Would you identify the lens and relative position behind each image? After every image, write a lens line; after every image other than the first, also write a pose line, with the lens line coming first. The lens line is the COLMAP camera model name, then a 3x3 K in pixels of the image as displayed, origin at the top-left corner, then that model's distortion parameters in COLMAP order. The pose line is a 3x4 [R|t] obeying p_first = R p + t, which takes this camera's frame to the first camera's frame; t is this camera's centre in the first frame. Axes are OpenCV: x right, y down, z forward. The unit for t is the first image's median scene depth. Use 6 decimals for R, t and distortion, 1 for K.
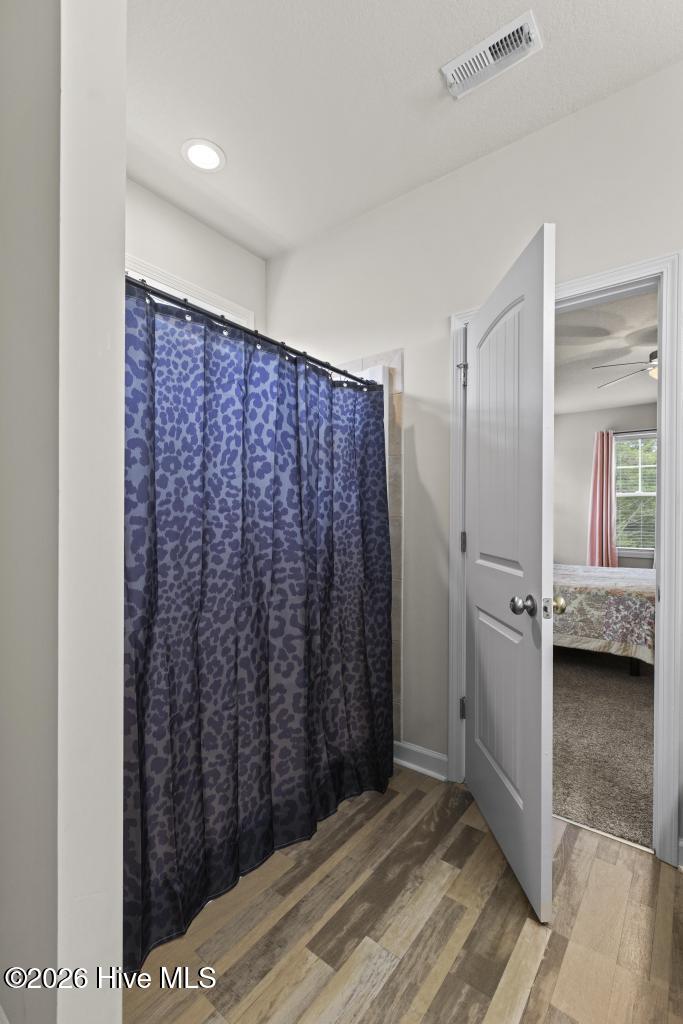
lens RADIAL K [[468.1, 0, 329.9], [0, 468.1, 512.5], [0, 0, 1]] dist [0.005123, -0.000125]
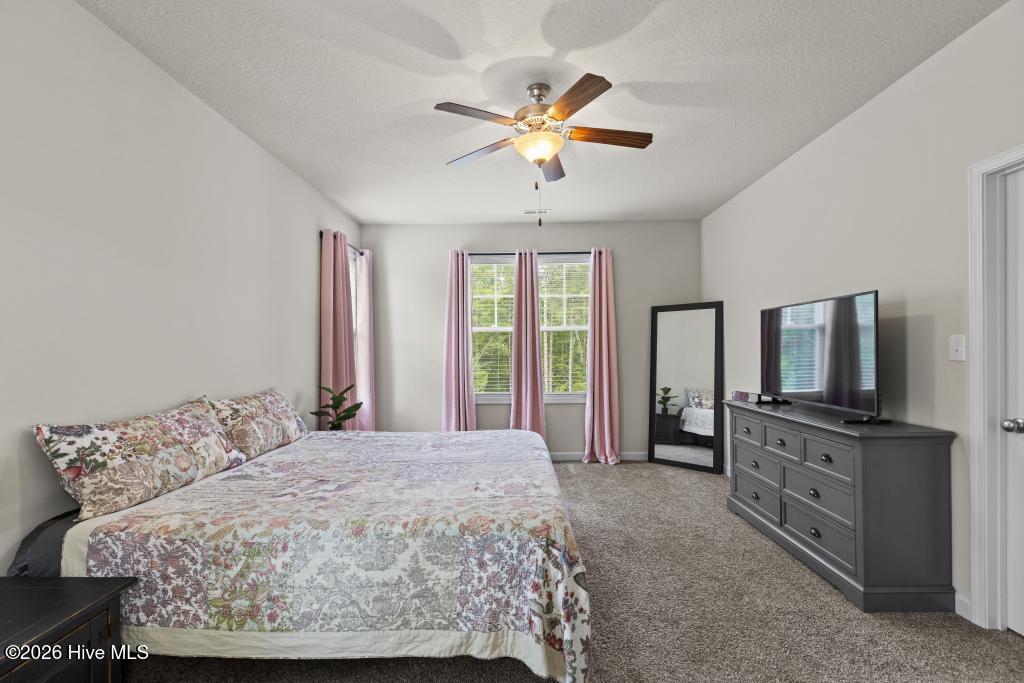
lens RADIAL K [[457.1, 0, 514.1], [0, 457.1, 345.2], [0, 0, 1]] dist [-0.000206, 0.000269]
pose [[0.802441, -0.014432, 0.596557, 0.349799], [0.015730, 0.999872, 0.003031, -0.021997], [-0.596524, 0.006951, 0.802565, 0.578774]]
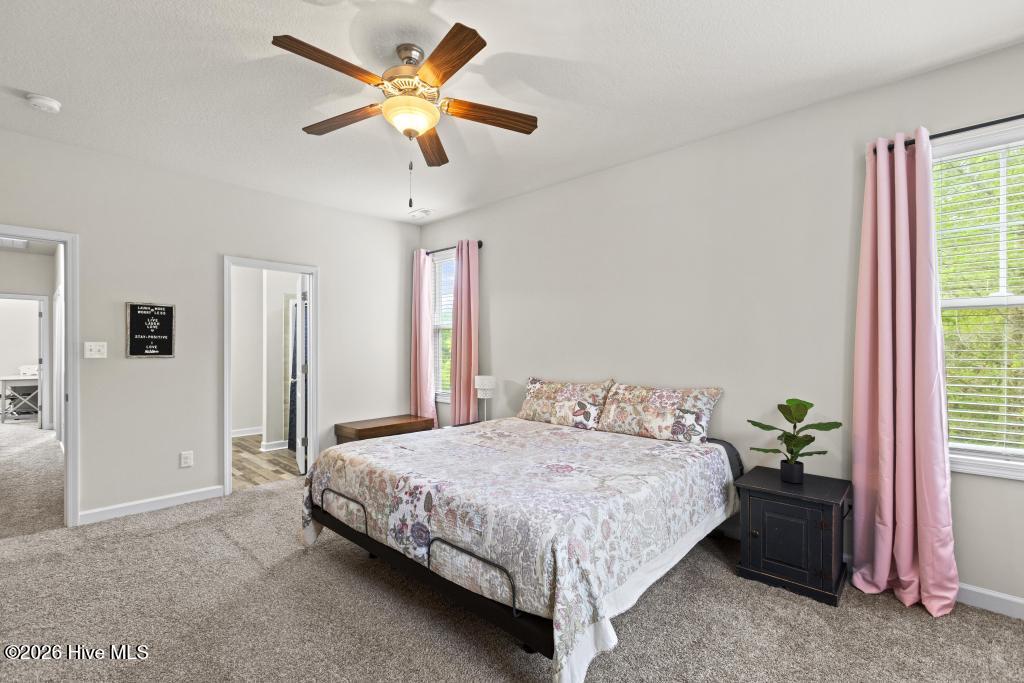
lens RADIAL K [[488.1, 0, 514.6], [0, 488.1, 350.4], [0, 0, 1]] dist [0.000562, 0.000158]
pose [[-0.130342, -0.007162, -0.991443, 1.523707], [0.003153, 0.999966, -0.007639, 0.001776], [0.991464, -0.004121, -0.130315, 1.429796]]
